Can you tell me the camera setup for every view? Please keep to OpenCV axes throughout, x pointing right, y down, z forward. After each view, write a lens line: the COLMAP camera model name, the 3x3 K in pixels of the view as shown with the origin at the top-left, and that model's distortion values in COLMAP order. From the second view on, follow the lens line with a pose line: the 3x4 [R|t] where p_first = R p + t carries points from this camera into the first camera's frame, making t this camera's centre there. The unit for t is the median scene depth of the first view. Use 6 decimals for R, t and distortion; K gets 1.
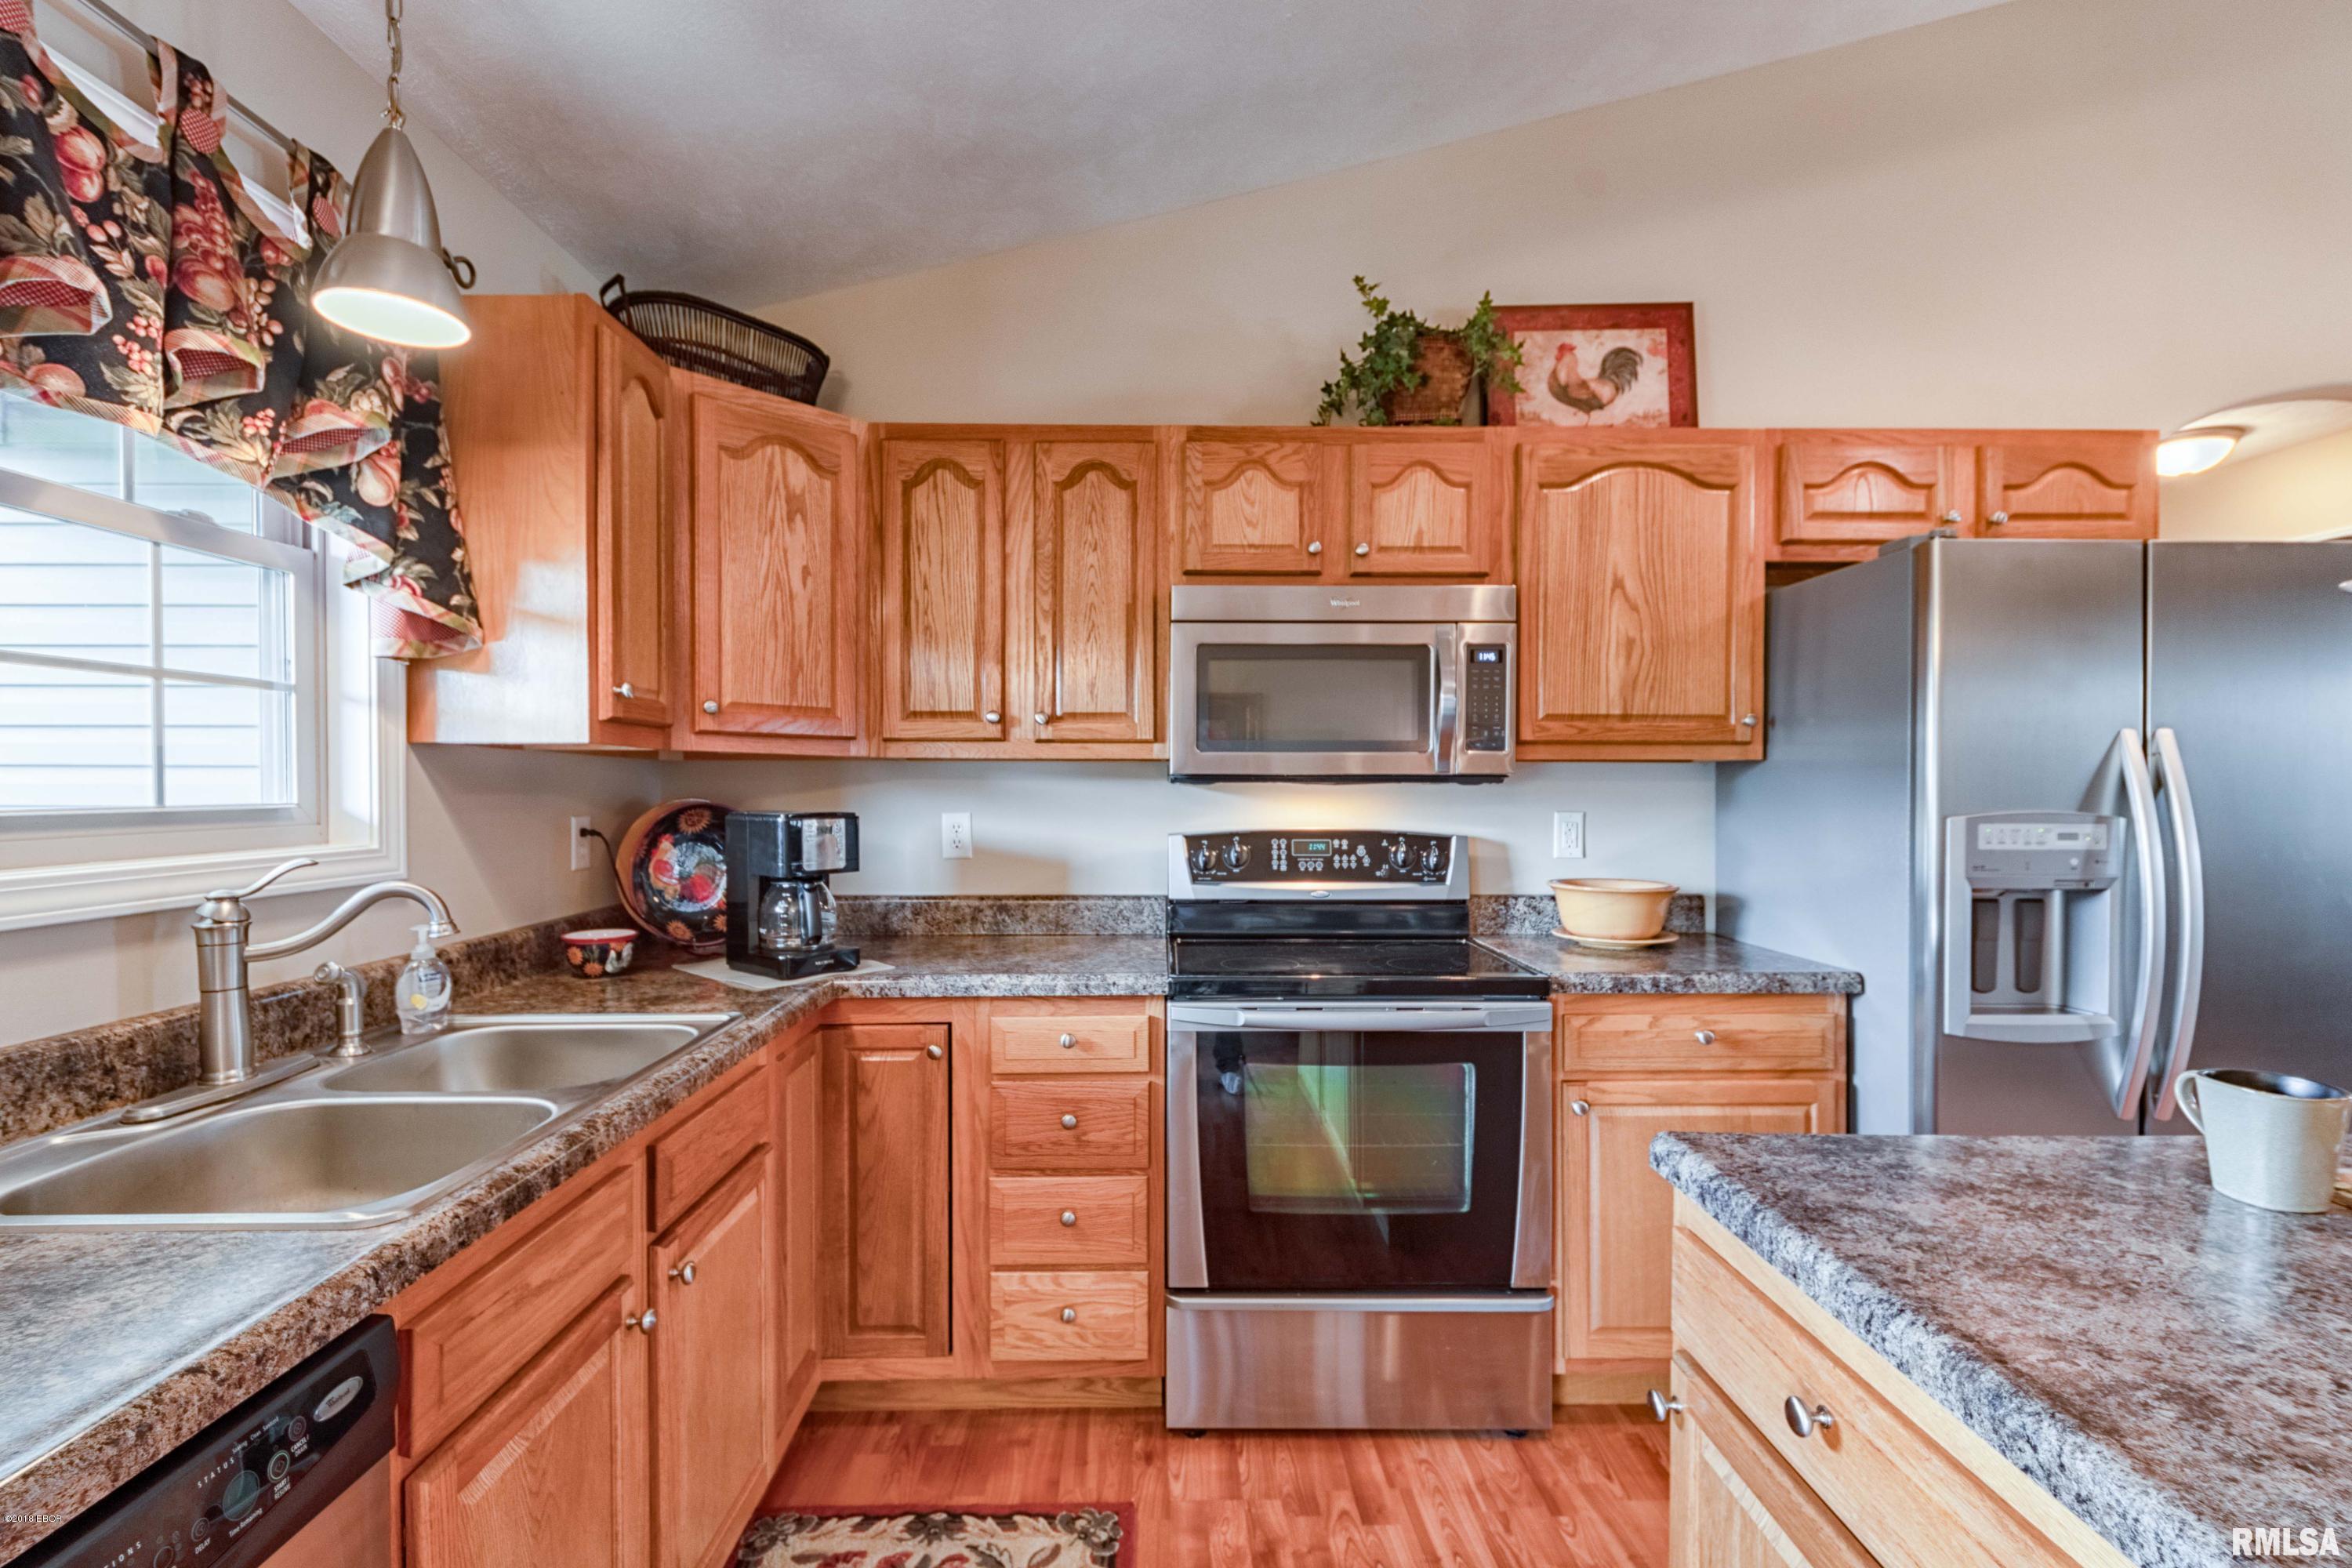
lens RADIAL K [[1063.4, 0, 1175.6], [0, 1063.4, 785.7], [0, 0, 1]] dist [0.011022, -0.003556]
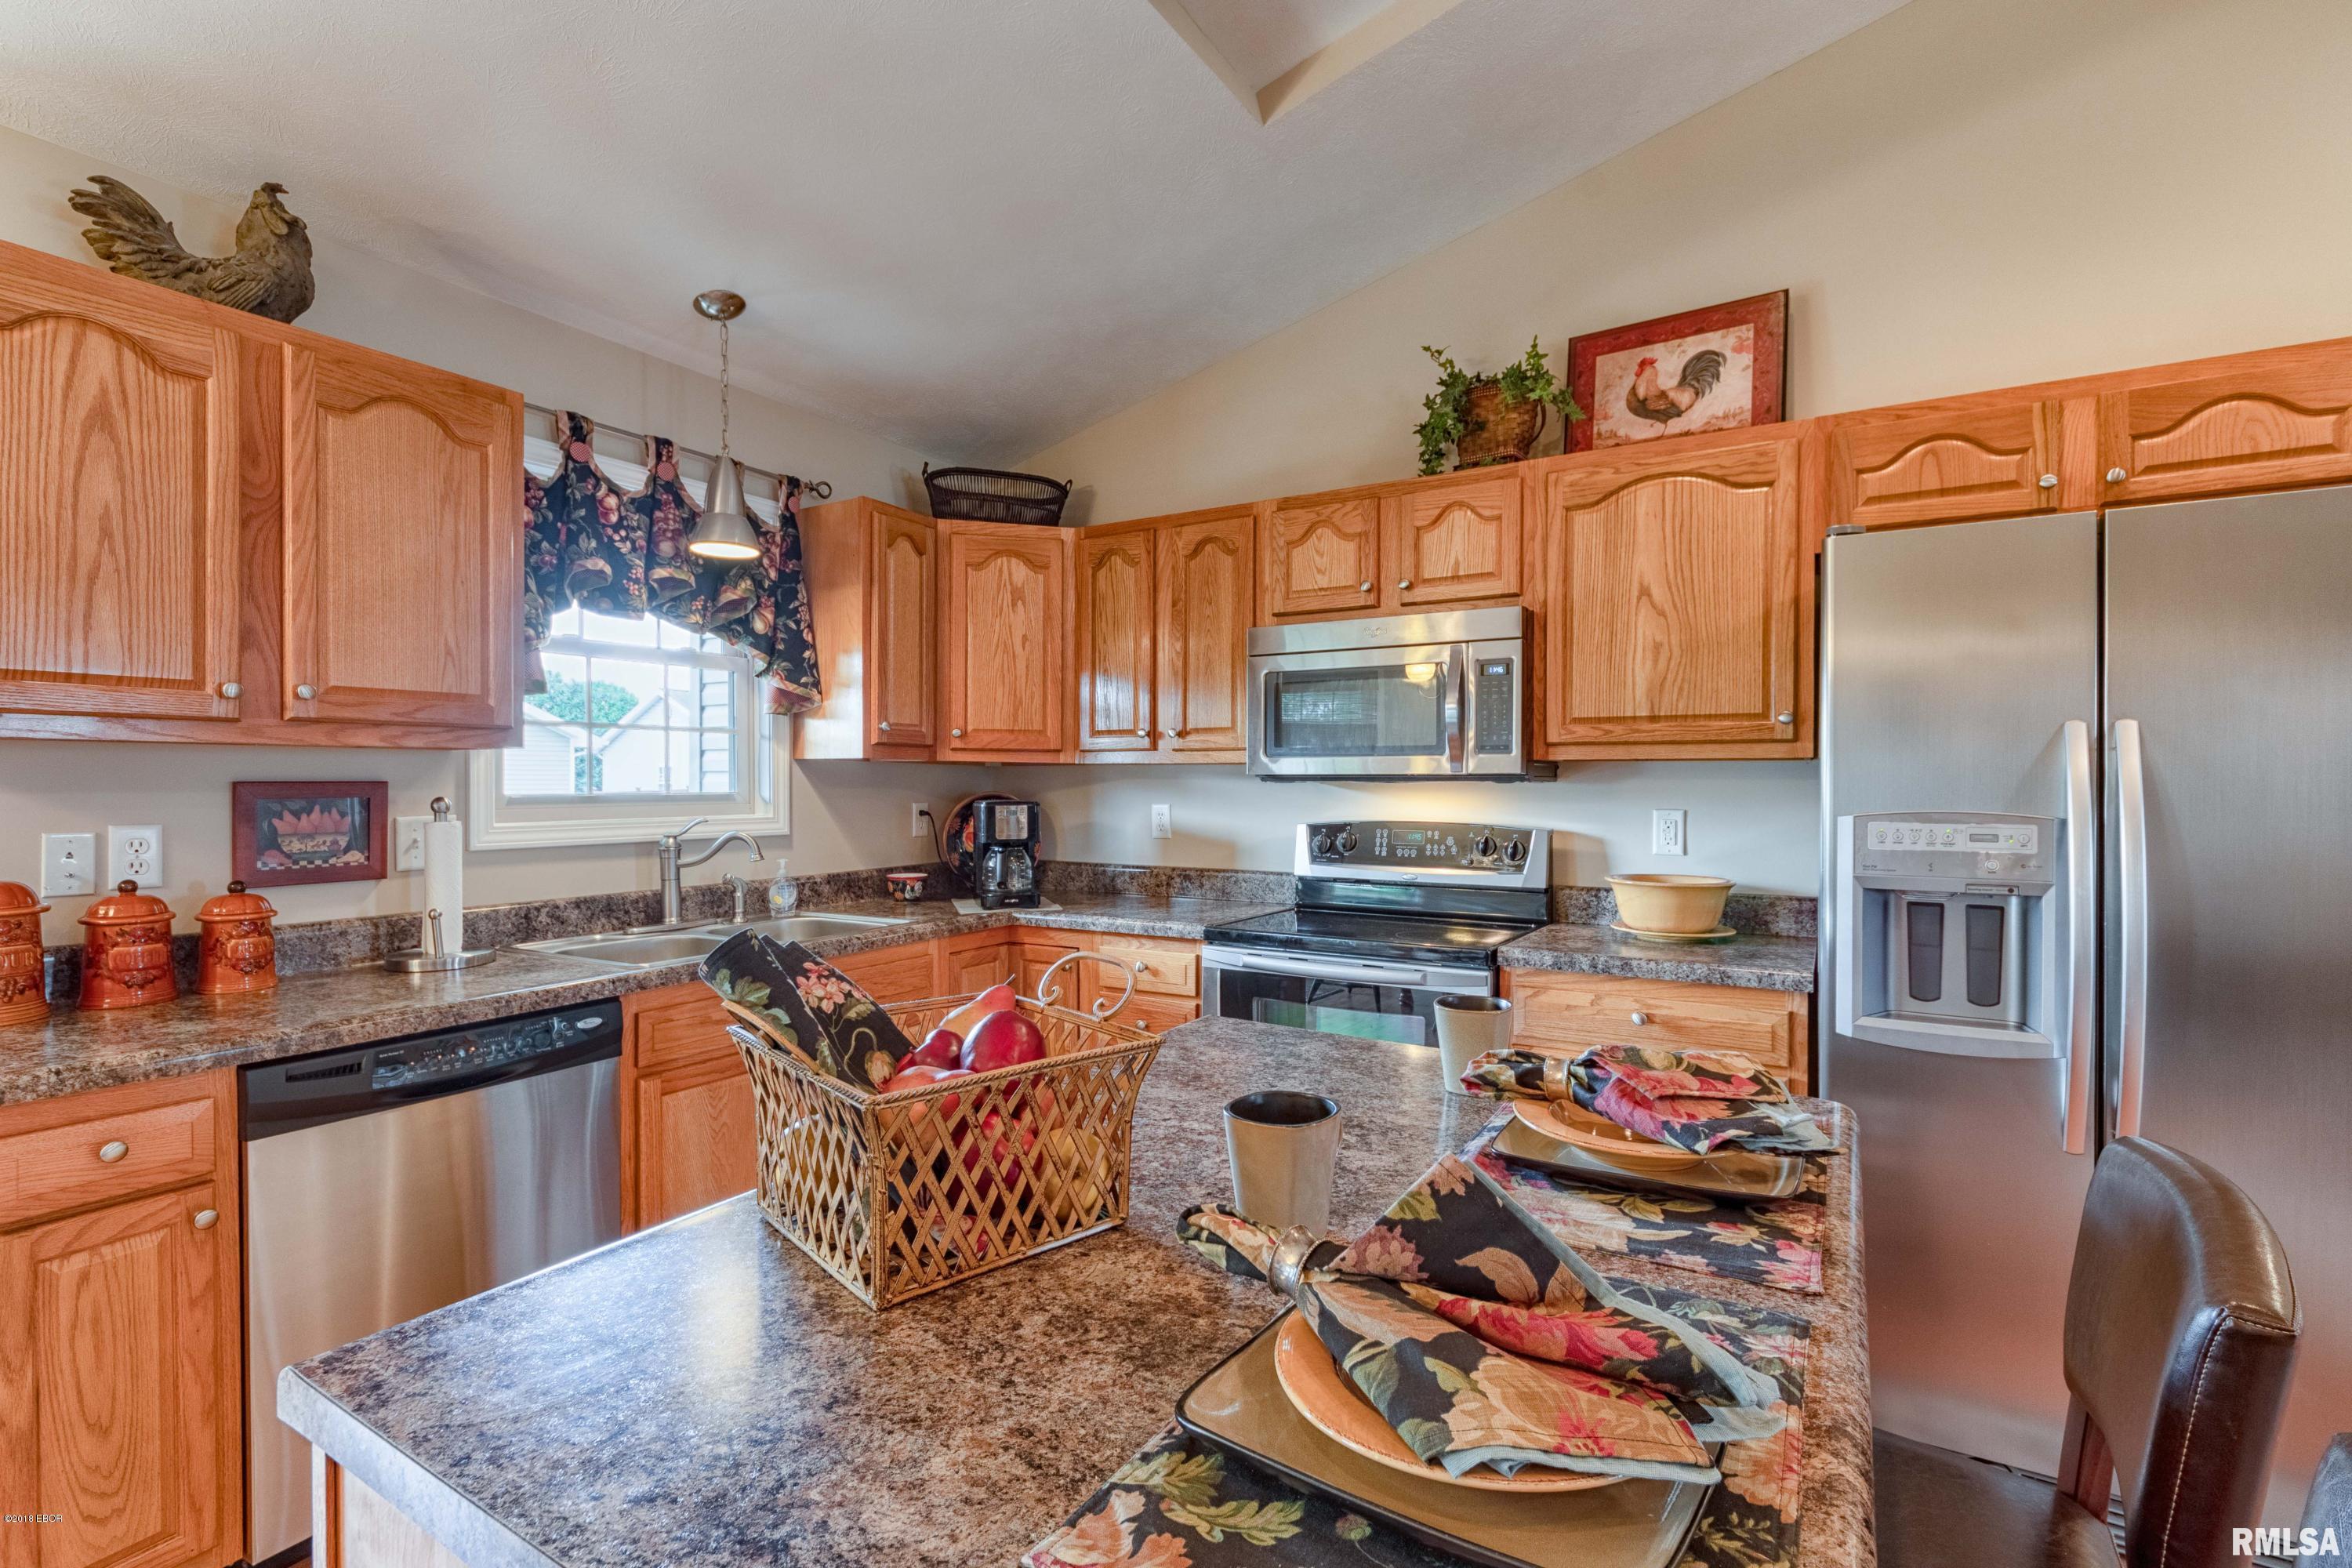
lens RADIAL K [[1063.4, 0, 1164.7], [0, 1063.4, 782.7], [0, 0, 1]] dist [0.011022, -0.003556]
pose [[0.848167, 0.000217, -0.529729, 0.592892], [-0.001296, 0.999998, -0.001666, 0.001101], [0.529727, 0.002099, 0.848165, -0.147441]]
